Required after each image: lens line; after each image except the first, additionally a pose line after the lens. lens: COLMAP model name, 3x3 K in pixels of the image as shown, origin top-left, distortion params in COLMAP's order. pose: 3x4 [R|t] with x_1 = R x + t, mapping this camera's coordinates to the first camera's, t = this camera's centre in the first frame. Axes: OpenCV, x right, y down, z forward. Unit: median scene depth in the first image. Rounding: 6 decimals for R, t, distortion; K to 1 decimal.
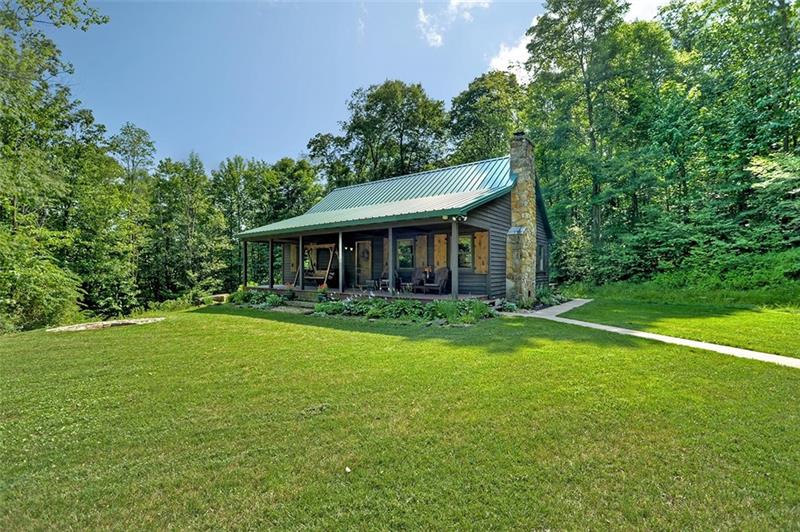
lens RADIAL K [[349.3, 0, 403.8], [0, 349.3, 267.0], [0, 0, 1]] dist [-0.012315, 0.004108]
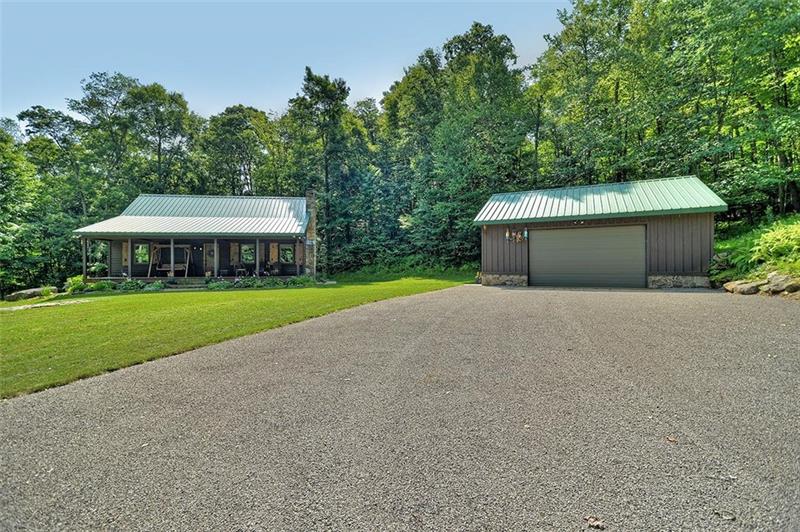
lens RADIAL K [[349.3, 0, 399.9], [0, 349.3, 265.2], [0, 0, 1]] dist [-0.012315, 0.004108]
pose [[0.700162, 0.001422, 0.713983, -0.509222], [0.000428, 0.999997, -0.002412, 0.017804], [-0.713984, 0.001995, 0.700159, -0.490349]]
